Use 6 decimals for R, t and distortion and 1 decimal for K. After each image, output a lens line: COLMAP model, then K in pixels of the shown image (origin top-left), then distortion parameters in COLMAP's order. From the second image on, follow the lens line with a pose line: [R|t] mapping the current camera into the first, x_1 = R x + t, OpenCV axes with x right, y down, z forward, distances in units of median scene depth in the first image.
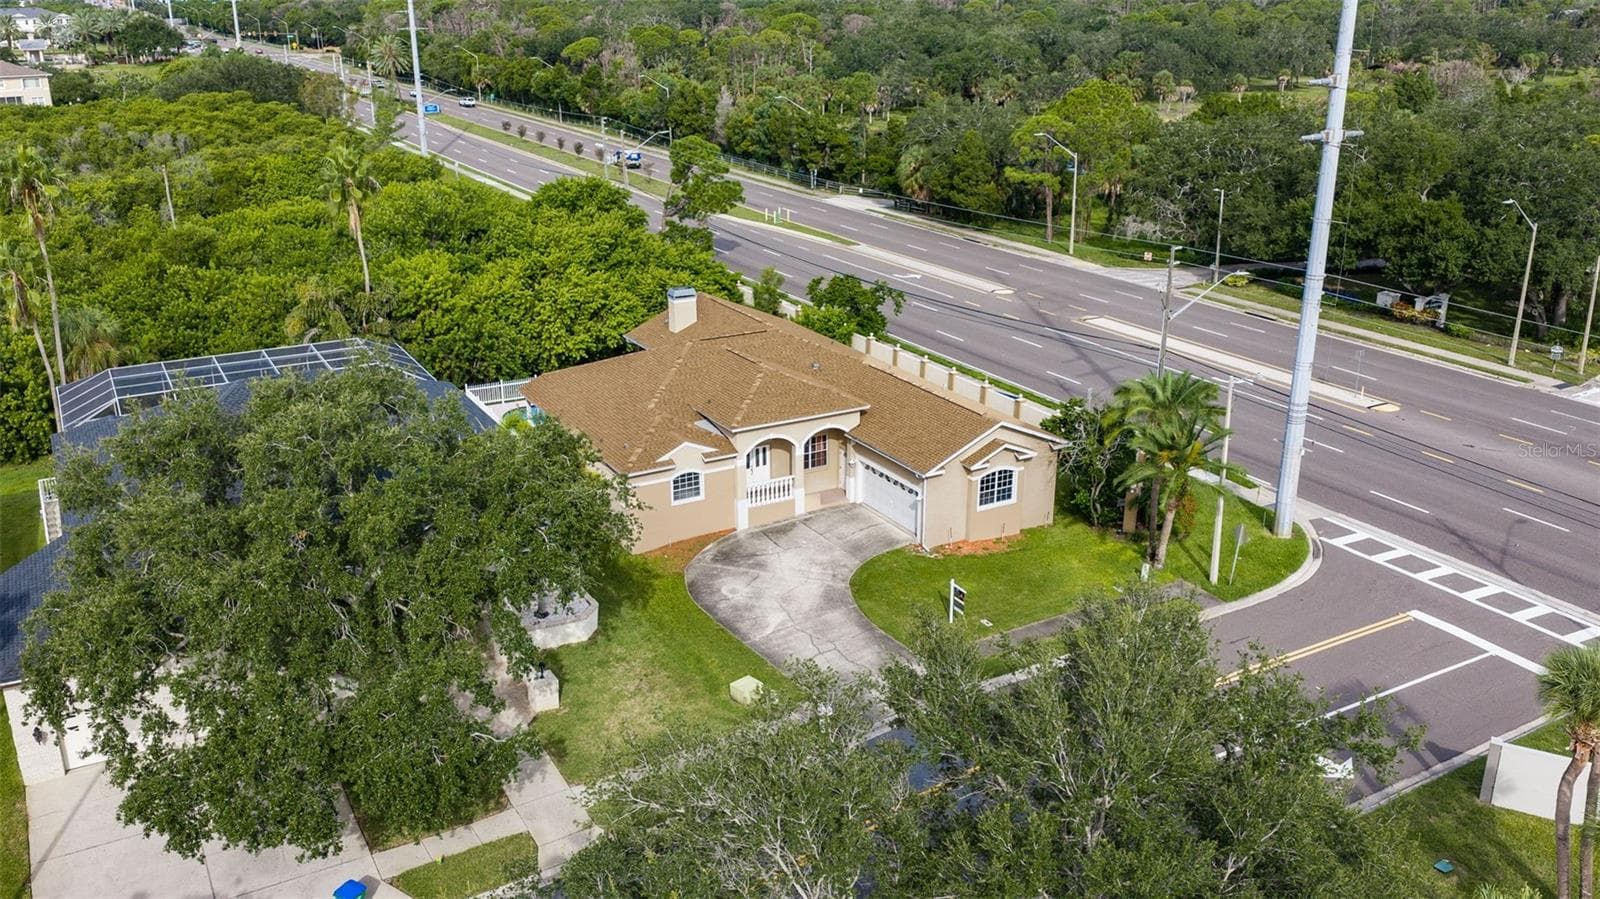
lens RADIAL K [[1329.6, 0, 800.0], [0, 1329.6, 449.5], [0, 0, 1]] dist [0.031434, -0.068190]
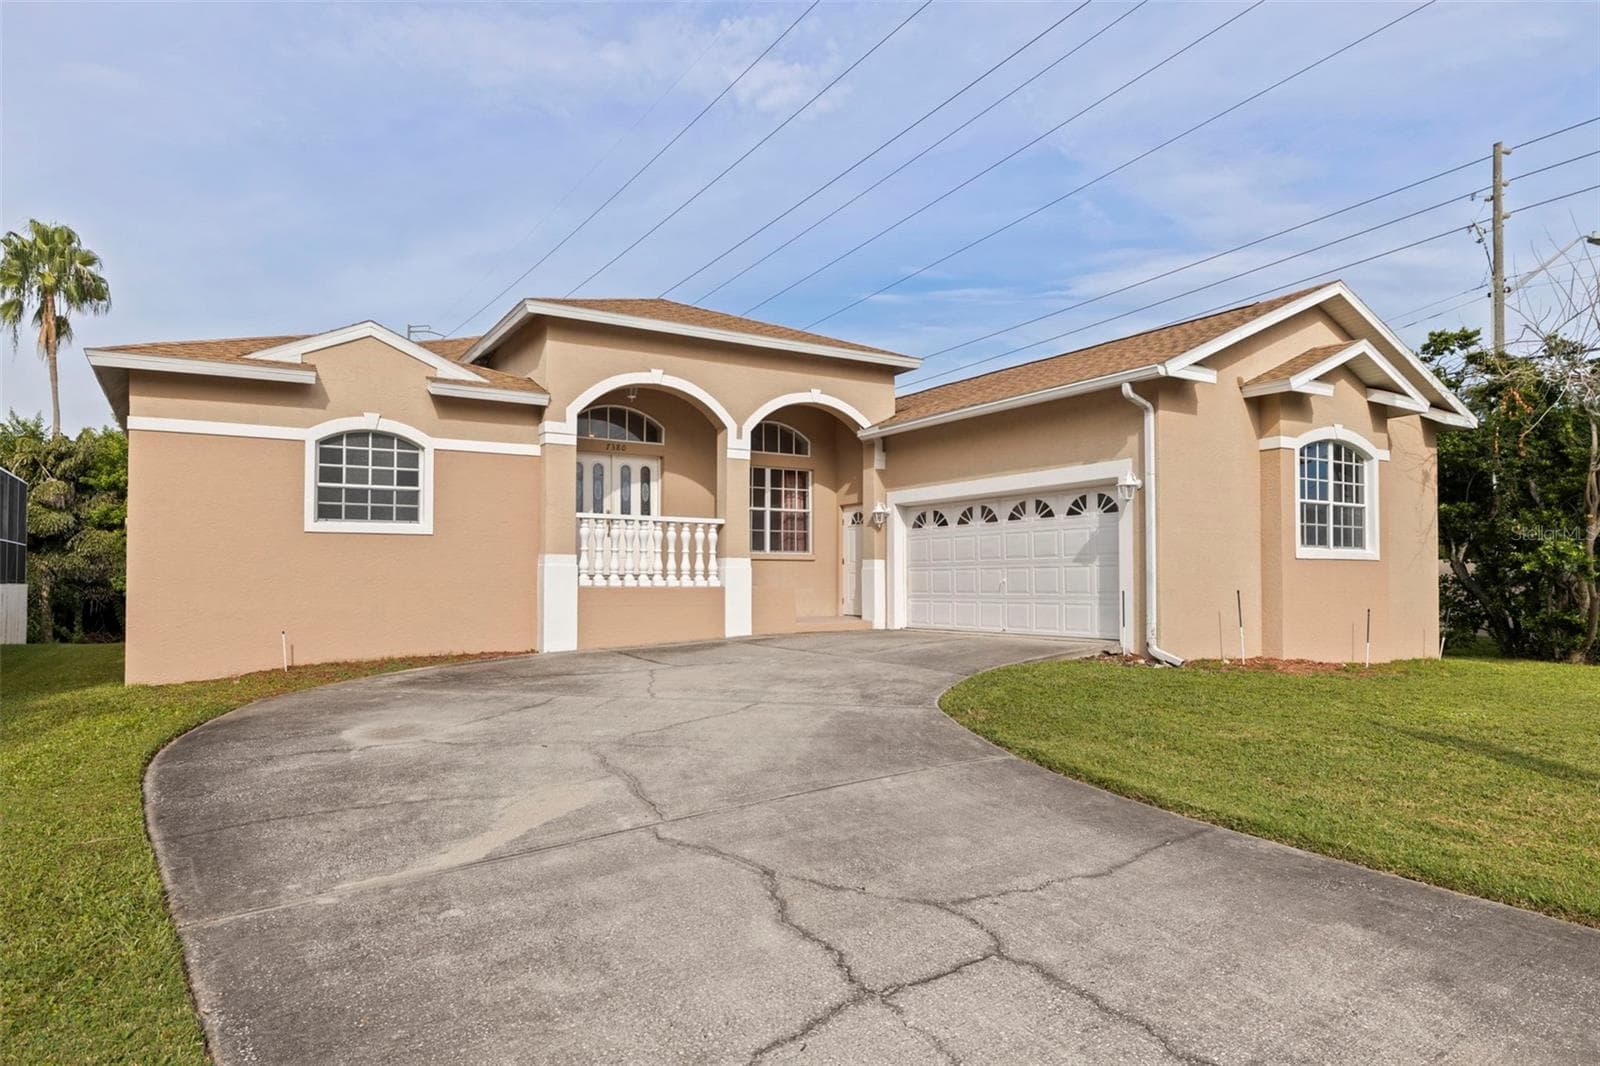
lens RADIAL K [[952.2, 0, 800.0], [0, 952.2, 573.9], [0, 0, 1]] dist [-0.002060, -0.000007]
pose [[0.999035, -0.001143, 0.043898, 0.005153], [0.016112, 0.939483, -0.342217, 0.124310], [-0.040850, 0.342594, 0.938595, 0.784432]]
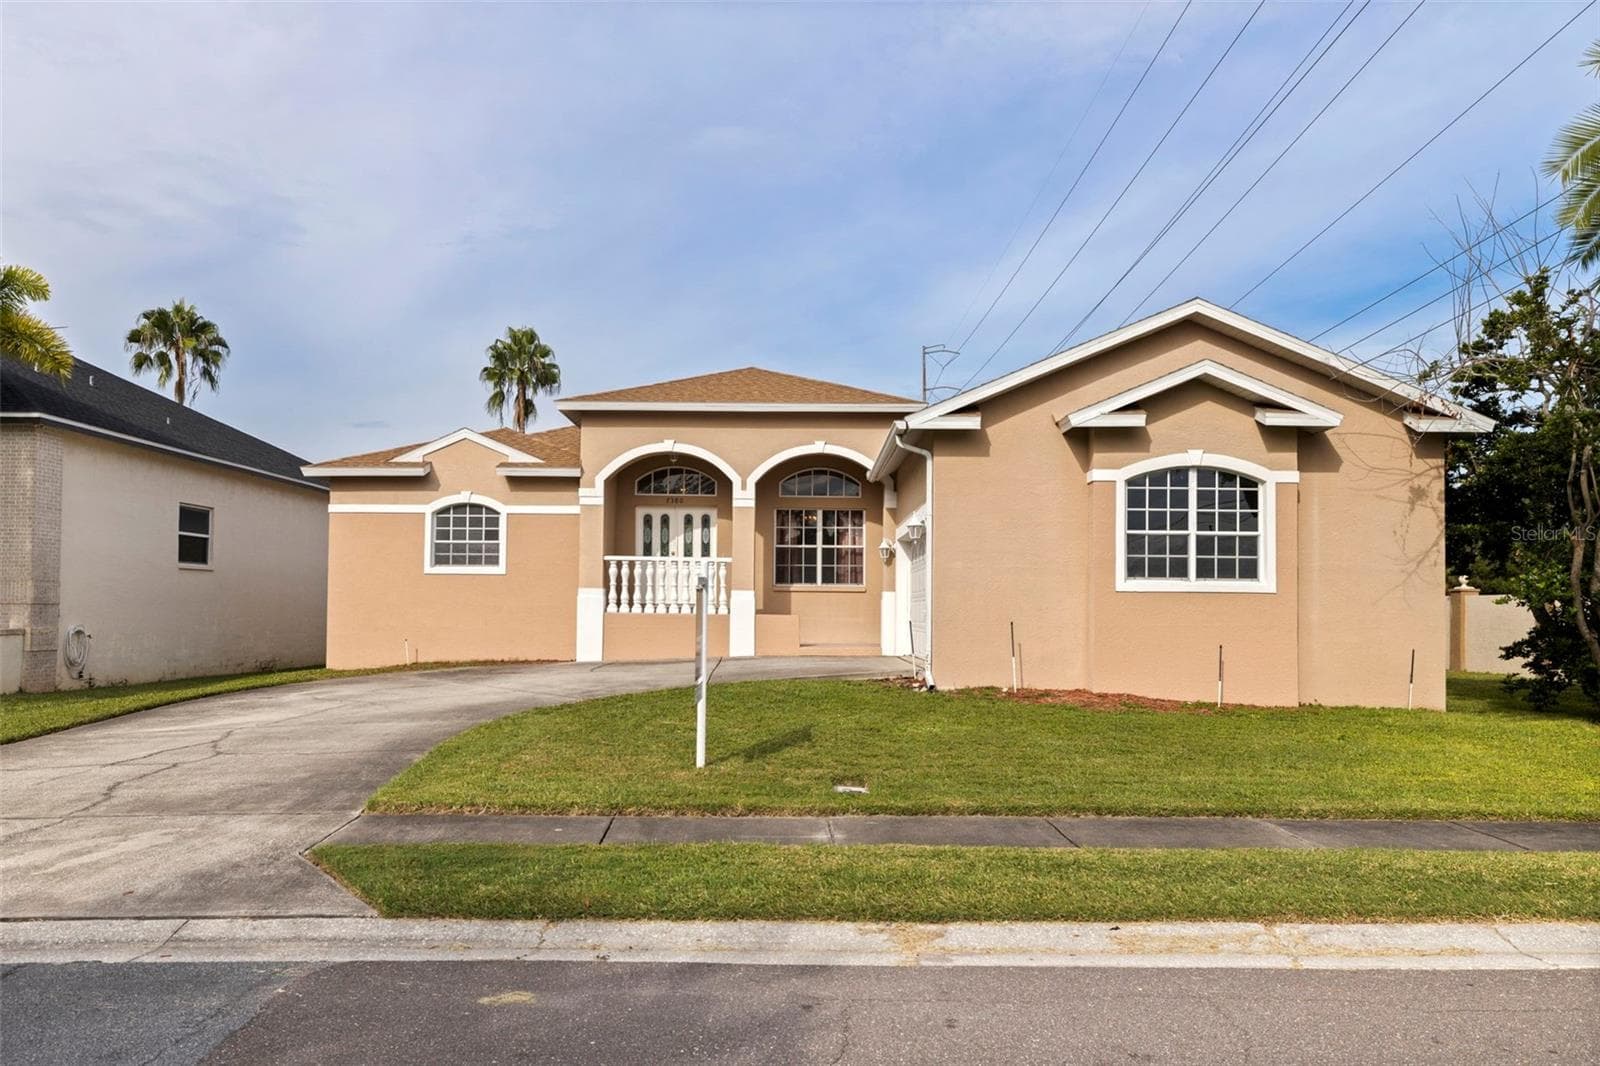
lens RADIAL K [[1100.0, 0, 795.2], [0, 1100.0, 602.5], [0, 0, 1]] dist [0.003814, 0.000296]
pose [[0.866417, 0.004818, -0.499298, 0.194279], [-0.176478, 0.938370, -0.297181, 0.137776], [0.467095, 0.345598, 0.813870, 0.746287]]
